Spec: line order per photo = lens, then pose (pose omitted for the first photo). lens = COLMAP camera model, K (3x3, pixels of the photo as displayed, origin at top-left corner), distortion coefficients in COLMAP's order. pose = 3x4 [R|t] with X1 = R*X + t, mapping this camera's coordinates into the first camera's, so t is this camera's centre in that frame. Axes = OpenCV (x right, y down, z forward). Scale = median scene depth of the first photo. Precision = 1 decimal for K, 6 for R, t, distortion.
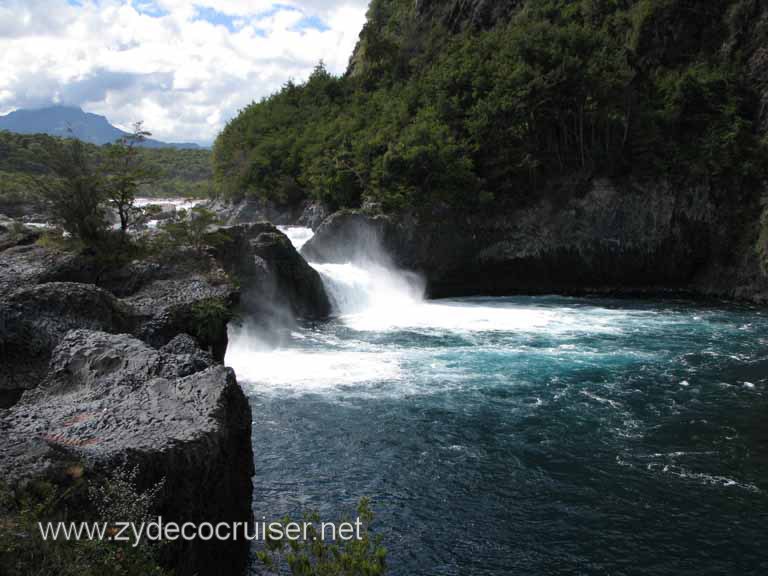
lens RADIAL K [[829.3, 0, 381.3], [0, 829.3, 299.7], [0, 0, 1]] dist [-0.196883, 0.293640]
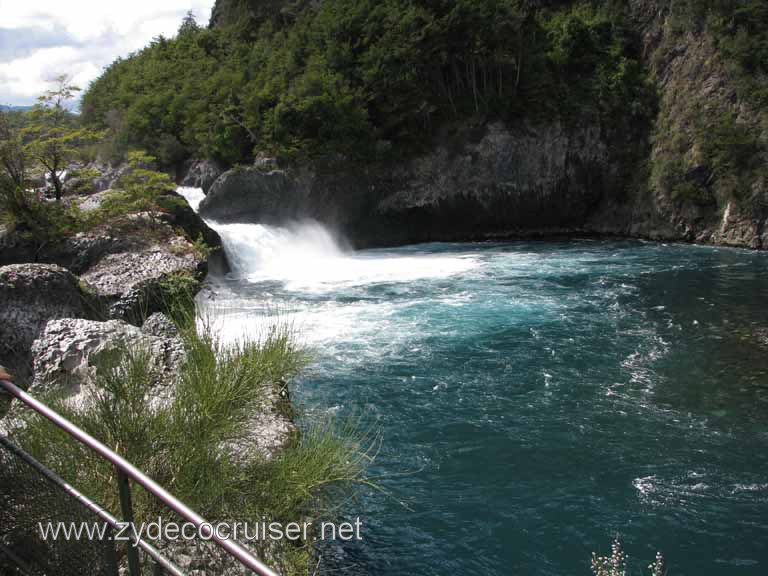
lens RADIAL K [[829.3, 0, 381.3], [0, 829.3, 299.7], [0, 0, 1]] dist [-0.196883, 0.293640]
pose [[0.985553, -0.069689, 0.154367, -0.037359], [0.060812, 0.996253, 0.061502, -0.003282], [-0.158074, -0.051226, 0.986098, 0.024818]]
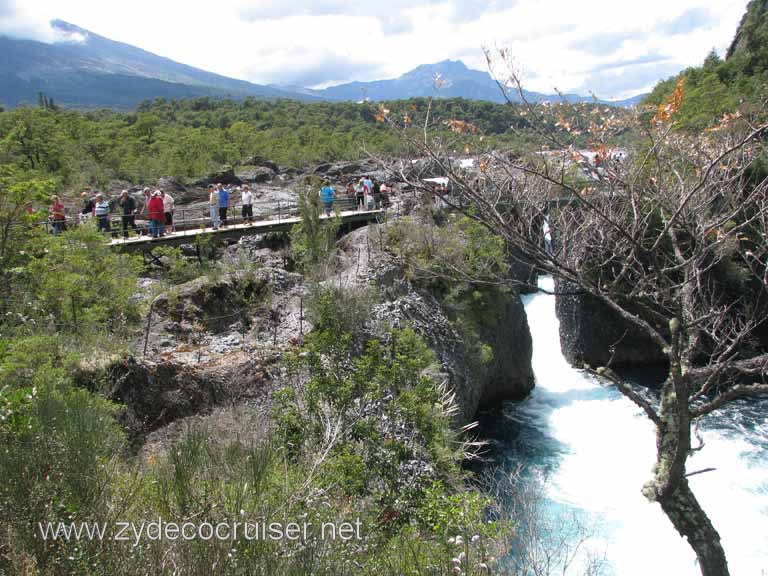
lens RADIAL K [[829.3, 0, 381.3], [0, 829.3, 299.7], [0, 0, 1]] dist [-0.196883, 0.293640]
pose [[0.899676, 0.031694, -0.435406, 0.045572], [-0.005653, 0.998123, 0.060974, 0.099880], [0.436522, -0.052396, 0.898167, -0.862362]]
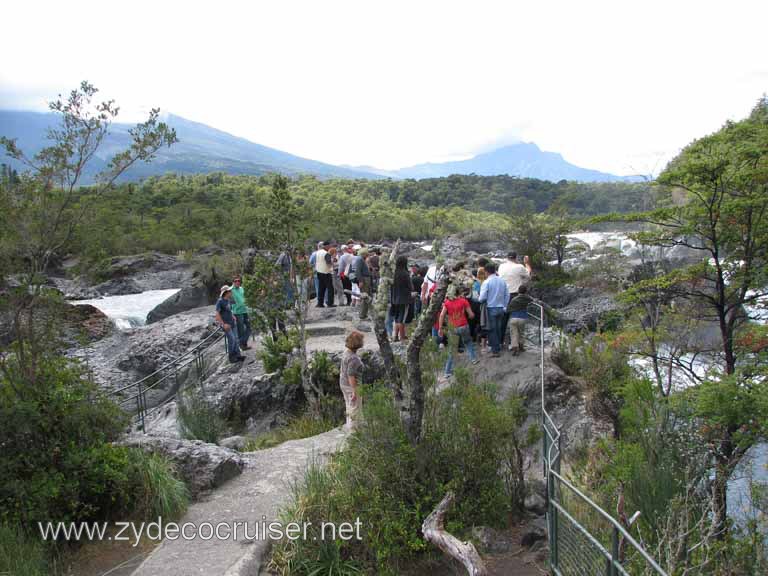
lens RADIAL K [[829.3, 0, 381.3], [0, 829.3, 299.7], [0, 0, 1]] dist [-0.196883, 0.293640]
pose [[0.856319, 0.005274, -0.516420, 0.052012], [-0.026232, 0.999101, -0.033295, 0.011103], [0.515780, 0.042058, 0.855688, -0.127218]]
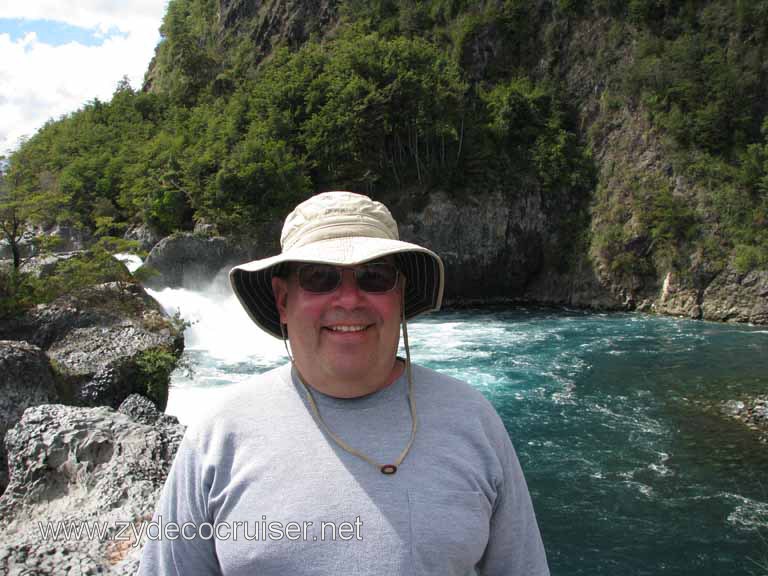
lens RADIAL K [[829.3, 0, 381.3], [0, 829.3, 299.7], [0, 0, 1]] dist [-0.196883, 0.293640]
pose [[0.967515, -0.050579, 0.247703, -0.053830], [0.055650, 0.998359, -0.013508, -0.007343], [-0.246613, 0.026854, 0.968742, 0.043223]]
